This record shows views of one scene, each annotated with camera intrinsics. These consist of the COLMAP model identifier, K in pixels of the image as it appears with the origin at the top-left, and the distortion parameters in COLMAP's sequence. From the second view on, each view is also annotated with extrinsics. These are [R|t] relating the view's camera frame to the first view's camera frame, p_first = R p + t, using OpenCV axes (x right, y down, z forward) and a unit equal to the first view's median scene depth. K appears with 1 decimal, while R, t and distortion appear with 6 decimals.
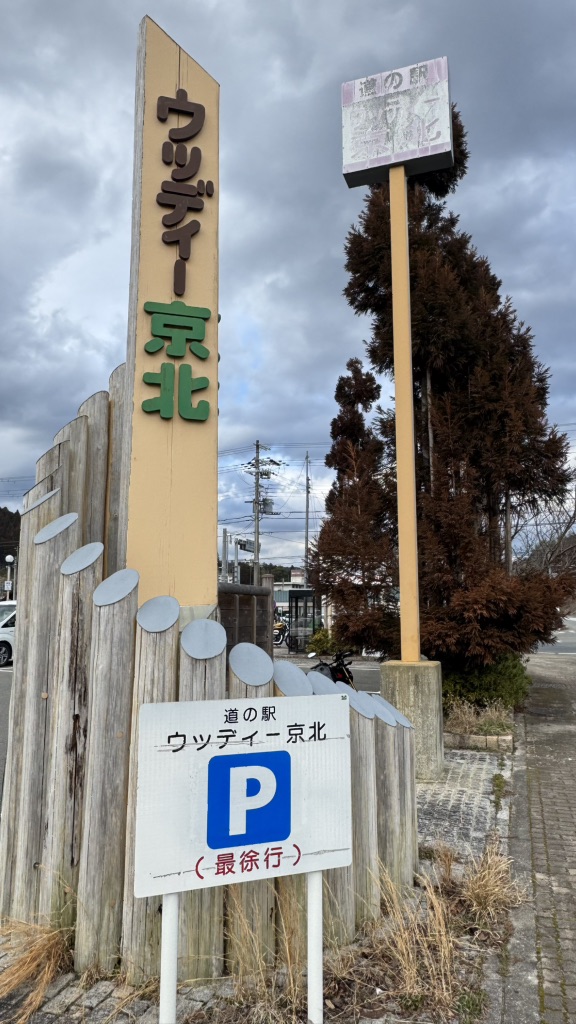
lens RADIAL K [[668.5, 0, 293.2], [0, 668.5, 502.6], [0, 0, 1]] dist [-0.002504, -0.003625]
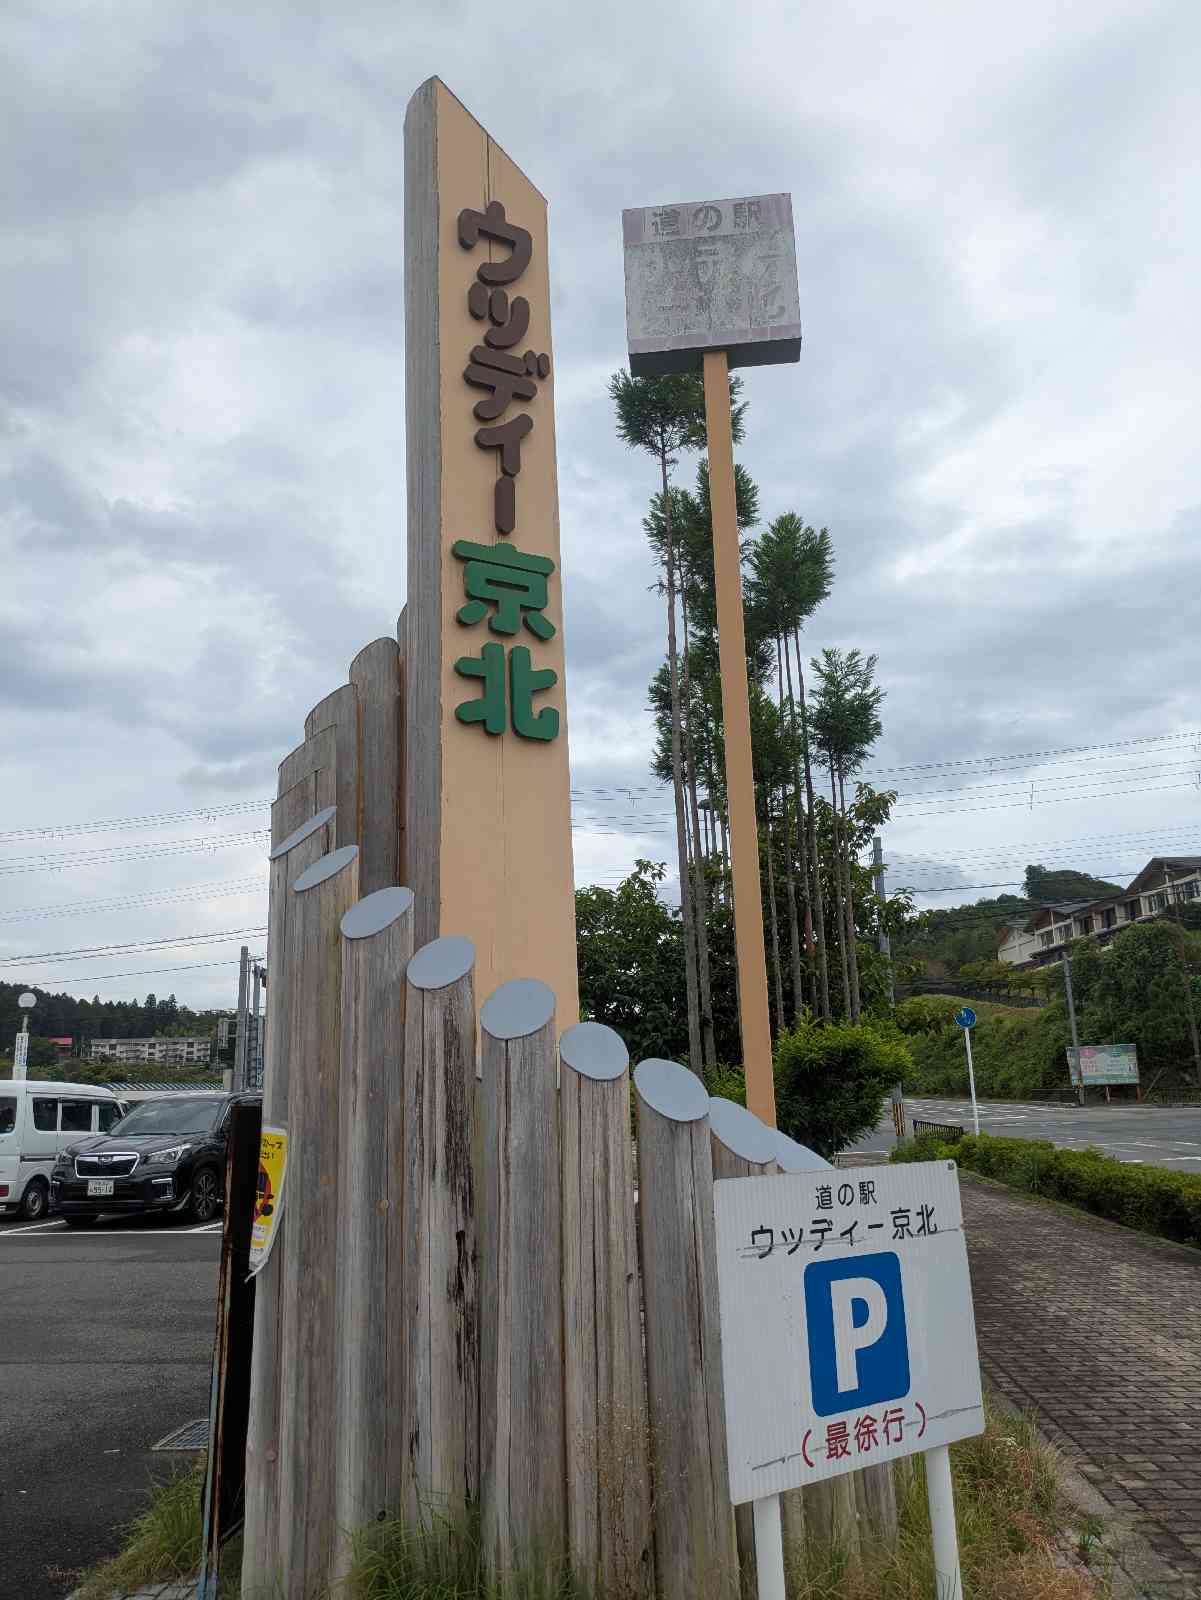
lens RADIAL K [[1187.4, 0, 593.4], [0, 1187.4, 806.8], [0, 0, 1]] dist [0.062224, -0.072490]
pose [[0.972543, 0.022145, 0.231668, -0.552341], [-0.002811, 0.996507, -0.083458, 0.043659], [-0.232707, 0.080515, 0.969208, -0.074747]]
